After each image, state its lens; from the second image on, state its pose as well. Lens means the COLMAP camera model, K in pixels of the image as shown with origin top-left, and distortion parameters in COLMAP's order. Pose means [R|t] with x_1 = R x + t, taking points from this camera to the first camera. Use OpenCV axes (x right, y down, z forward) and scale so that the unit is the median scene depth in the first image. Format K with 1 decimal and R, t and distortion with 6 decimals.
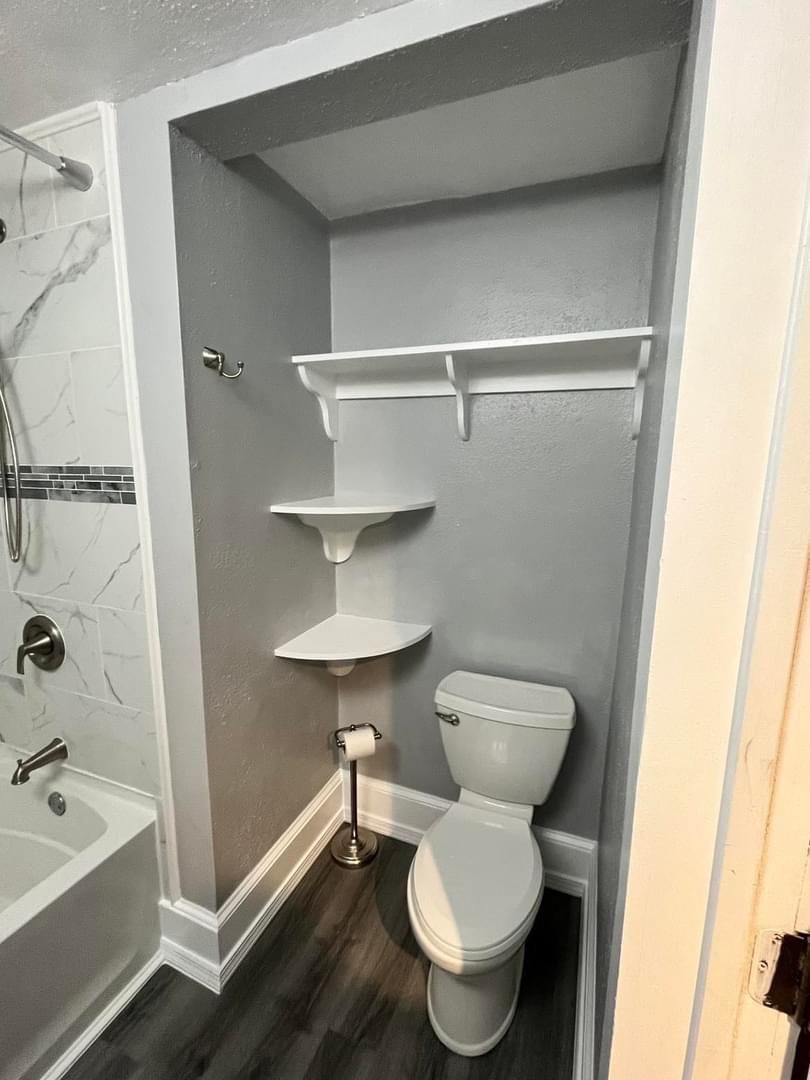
lens RADIAL K [[498.2, 0, 403.1], [0, 498.2, 536.7], [0, 0, 1]] dist [-0.002208, -0.000052]
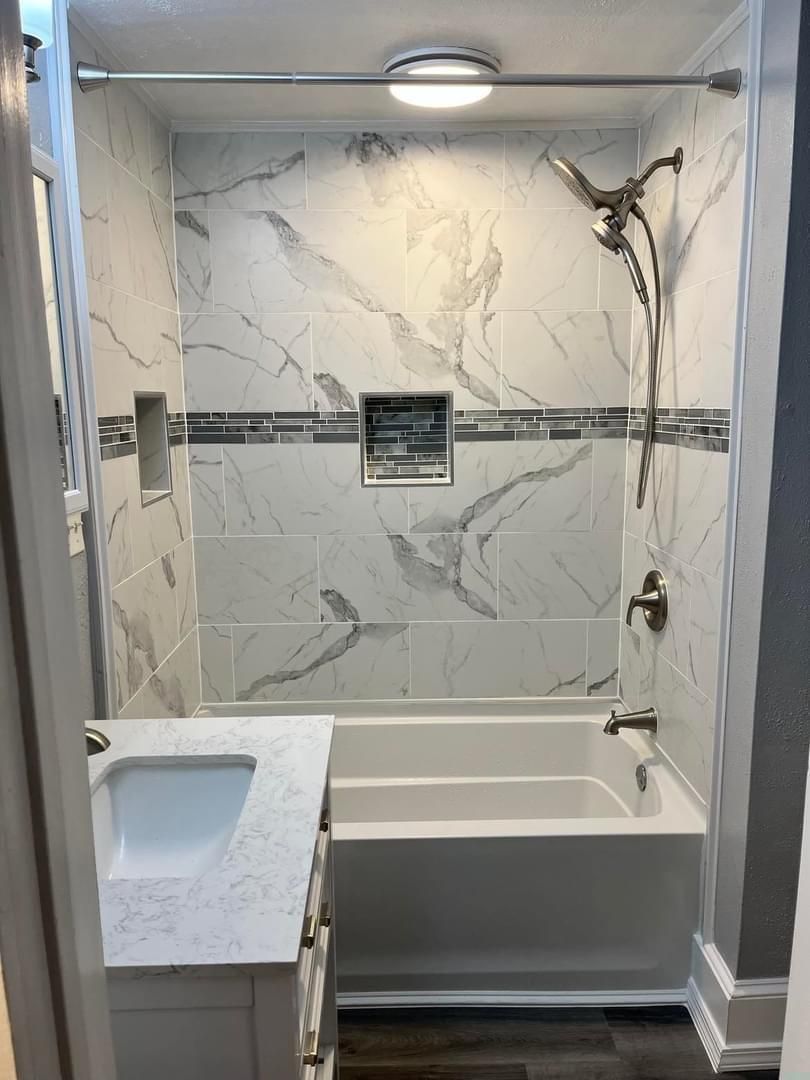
lens RADIAL K [[821.1, 0, 407.1], [0, 821.1, 541.3], [0, 0, 1]] dist [0.049330, -0.046815]
pose [[0.404943, 0.150220, -0.901917, 0.471522], [-0.138645, 0.985093, 0.101825, 0.013647], [0.903769, 0.083814, 0.419734, -0.071859]]
